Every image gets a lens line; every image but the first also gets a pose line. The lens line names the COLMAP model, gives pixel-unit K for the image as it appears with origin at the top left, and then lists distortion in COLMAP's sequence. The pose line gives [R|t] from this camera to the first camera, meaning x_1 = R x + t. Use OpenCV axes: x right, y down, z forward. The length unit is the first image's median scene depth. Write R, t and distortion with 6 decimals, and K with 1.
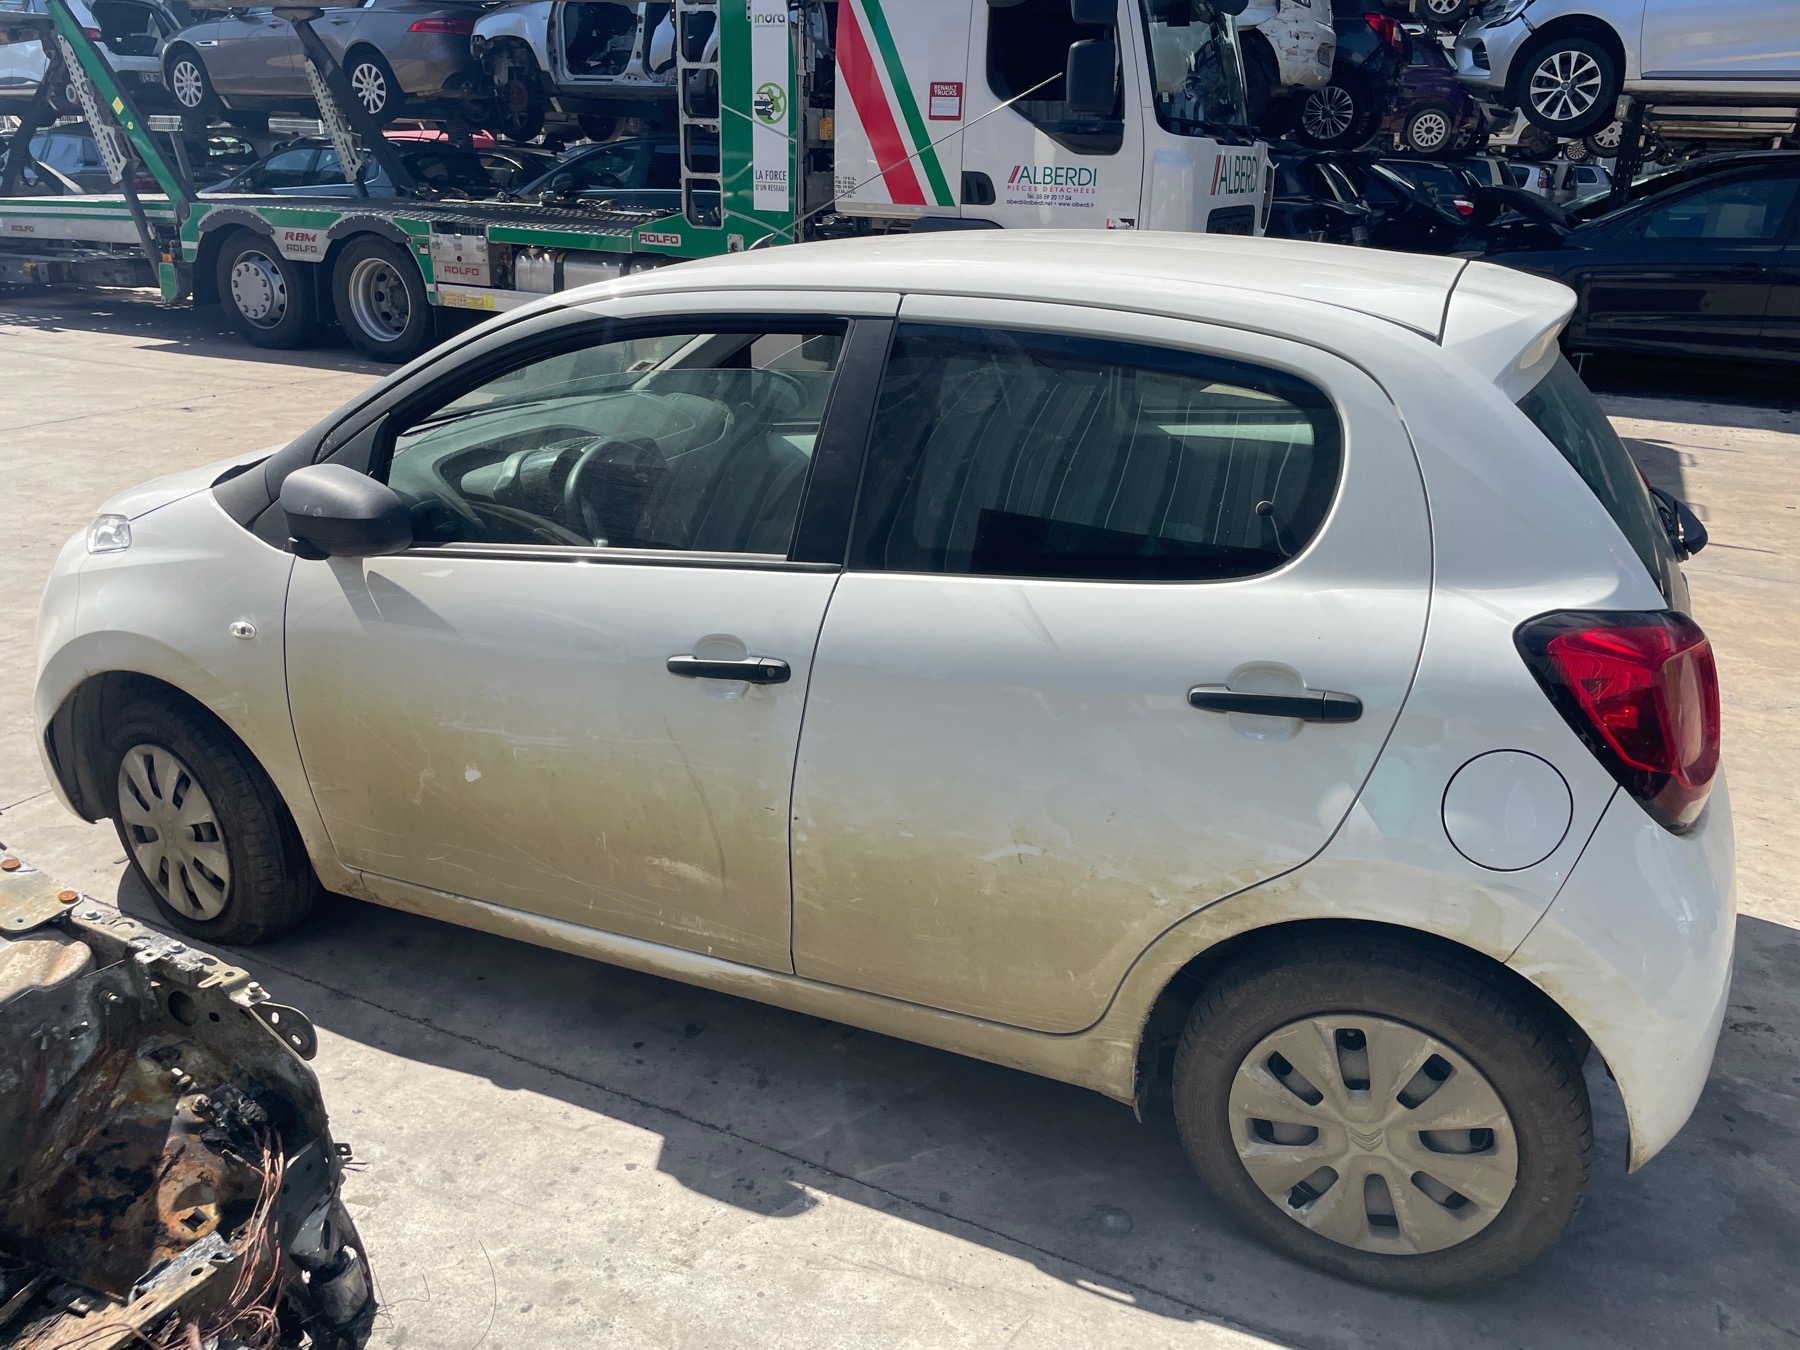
lens RADIAL K [[1366.0, 0, 884.1], [0, 1366.0, 669.8], [0, 0, 1]] dist [0.074532, -0.100971]
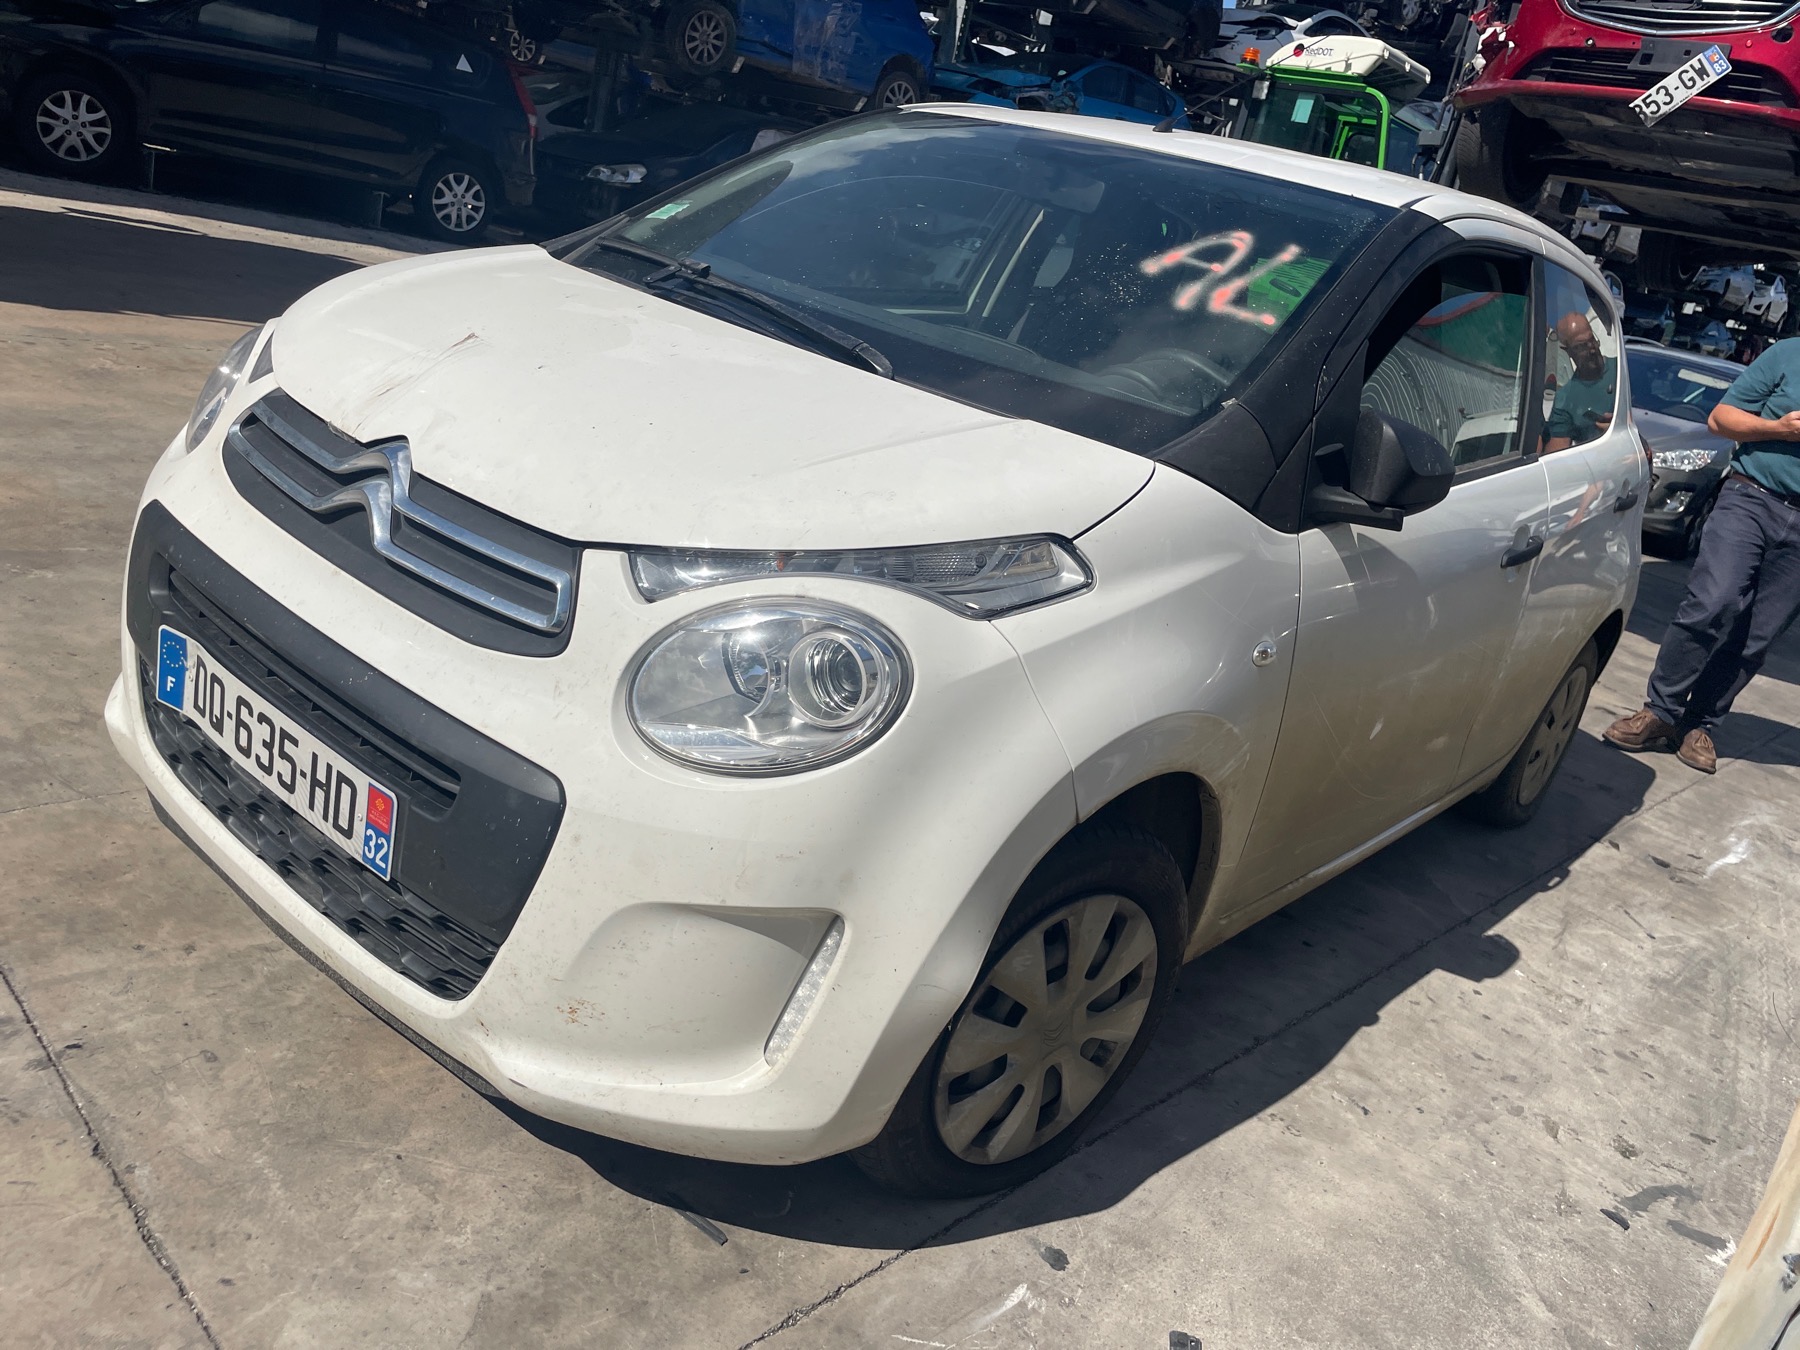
lens RADIAL K [[1366.0, 0, 910.8], [0, 1366.0, 659.6], [0, 0, 1]] dist [0.074532, -0.100971]
pose [[0.271699, -0.254573, 0.928101, -1.432876], [0.113678, 0.966117, 0.231722, -0.257734], [-0.955645, 0.042546, 0.291432, 1.189785]]
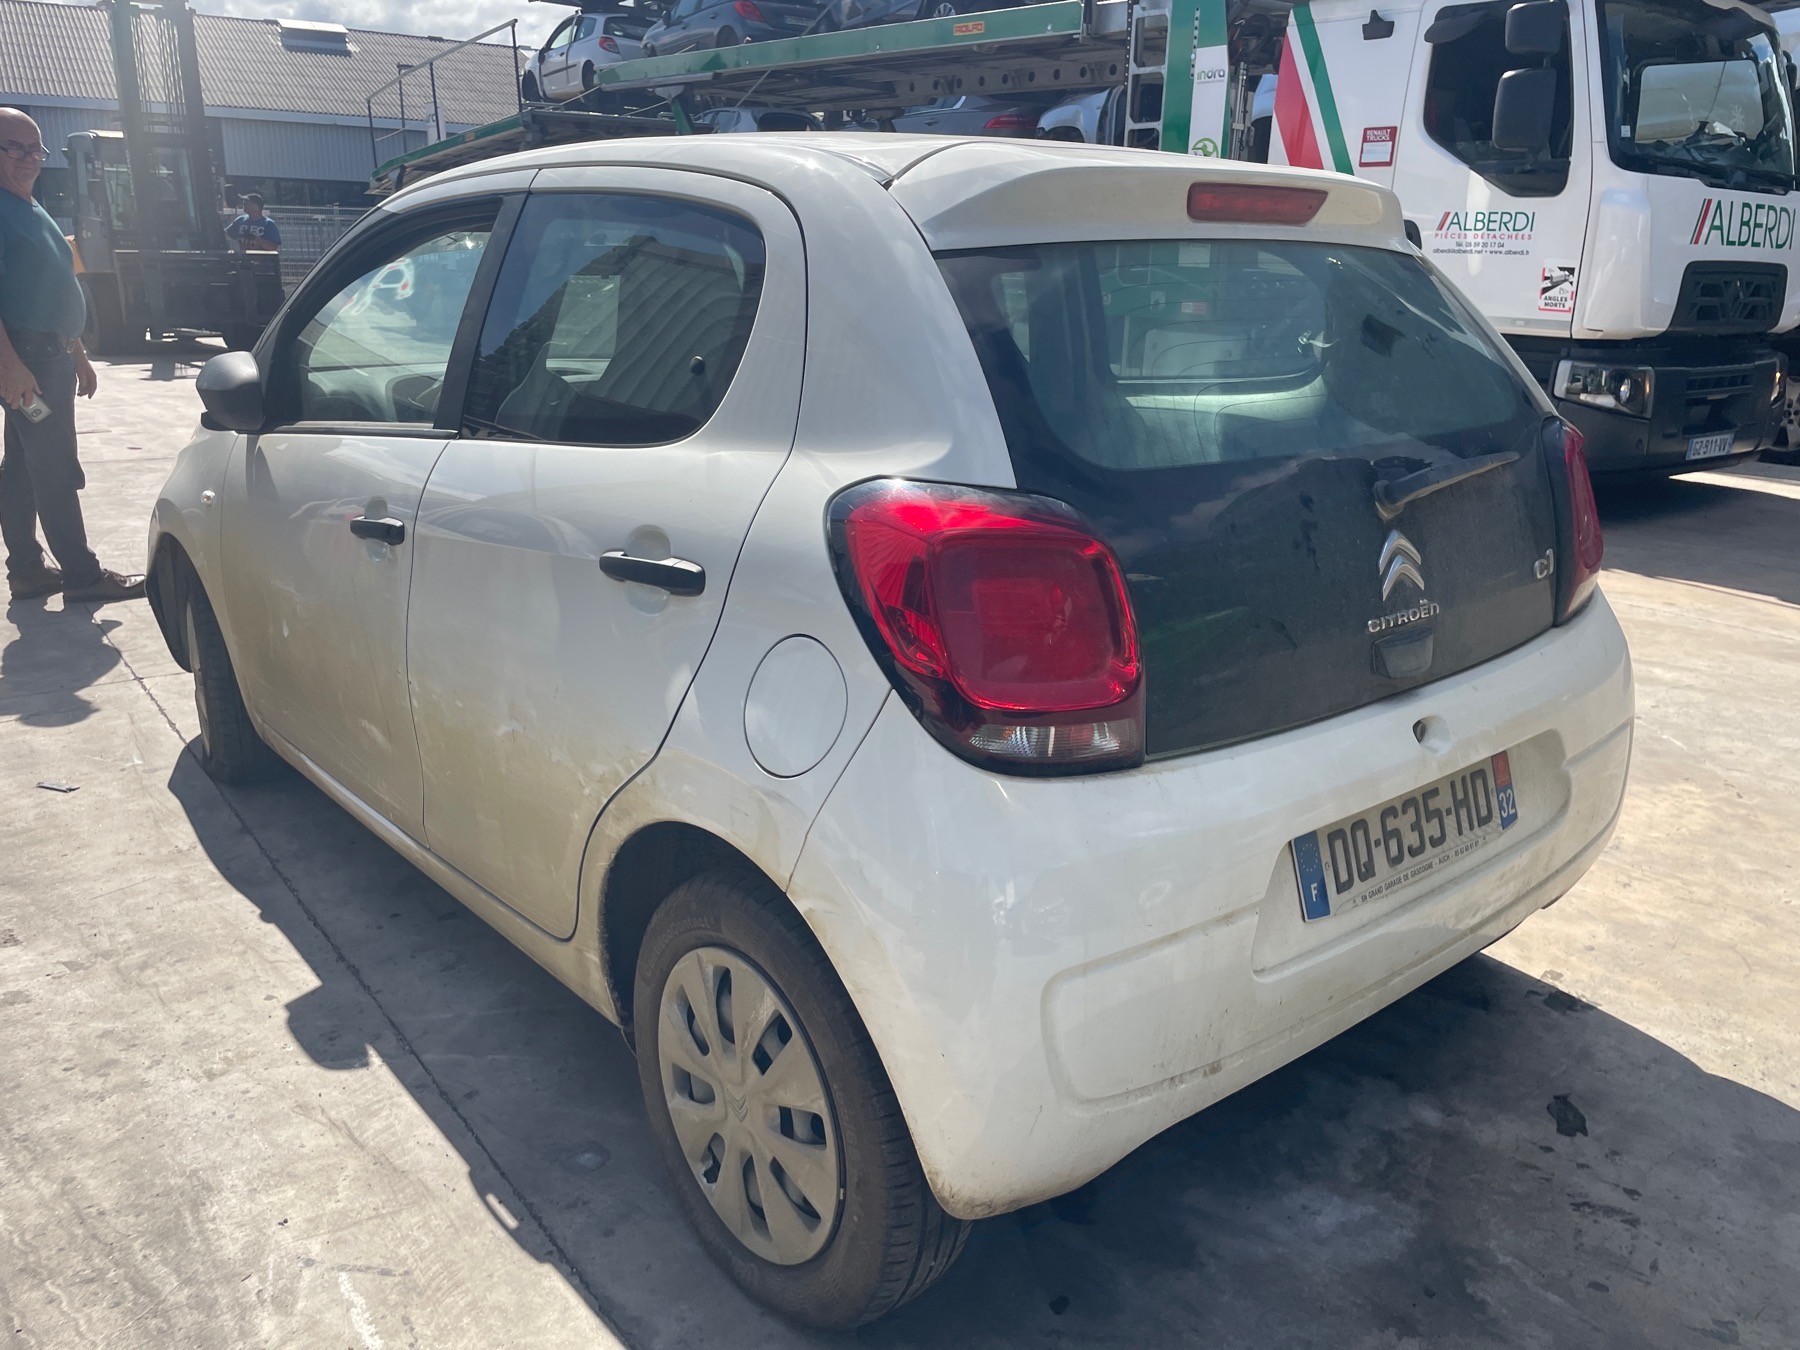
lens RADIAL K [[1366.0, 0, 906.4], [0, 1366.0, 657.5], [0, 0, 1]] dist [0.074532, -0.100971]
pose [[0.901572, 0.121782, -0.415134, 0.712997], [-0.155063, 0.986772, -0.047285, 0.084330], [0.403884, 0.107003, 0.908531, 0.223965]]
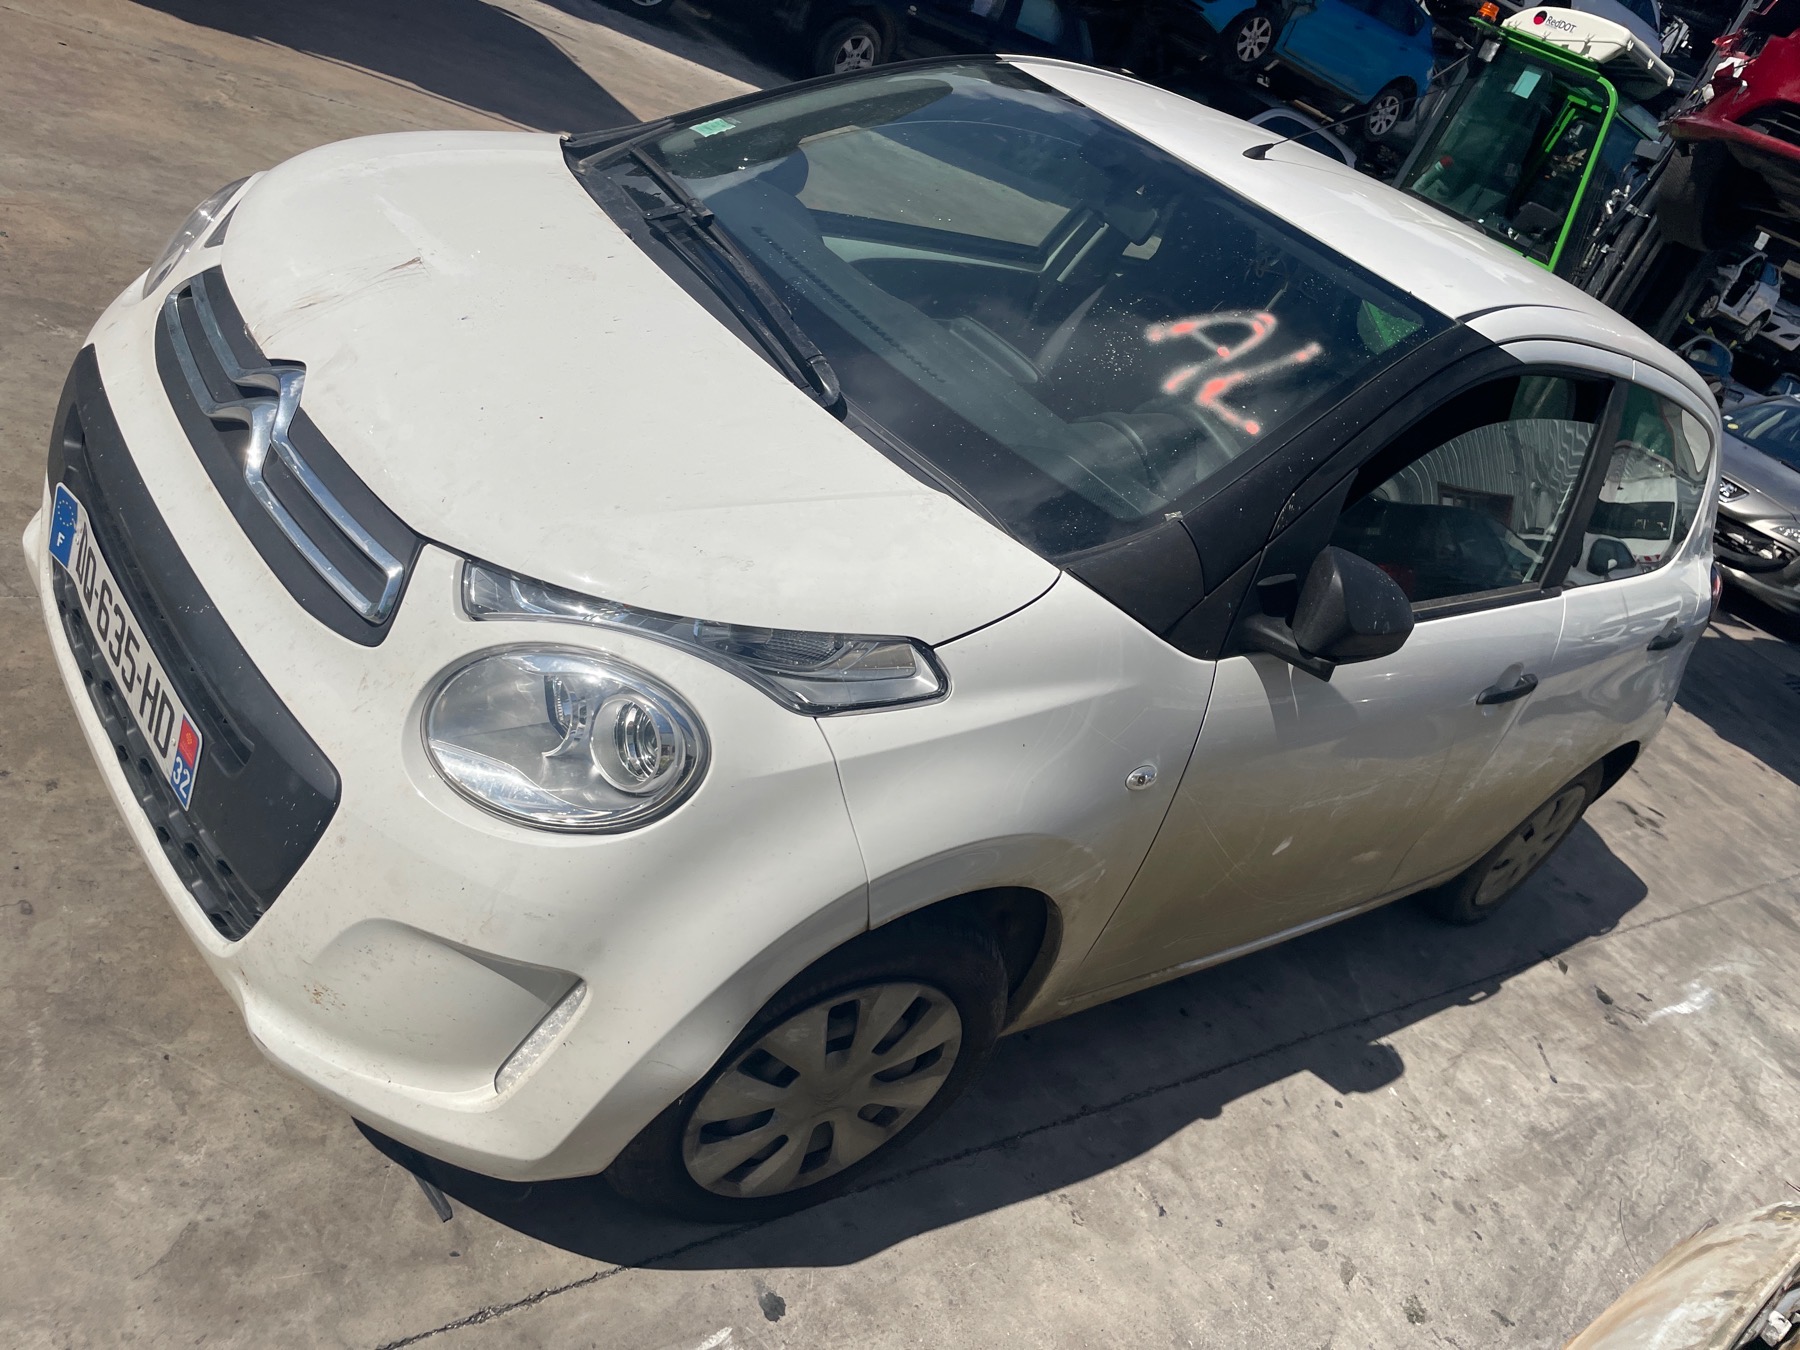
lens RADIAL K [[1366.0, 0, 915.2], [0, 1366.0, 660.2], [0, 0, 1]] dist [0.074532, -0.100971]
pose [[0.397316, -0.272038, 0.876433, -1.331133], [-0.101746, 0.936104, 0.336684, -0.367404], [-0.912024, -0.222943, 0.344250, 1.084849]]
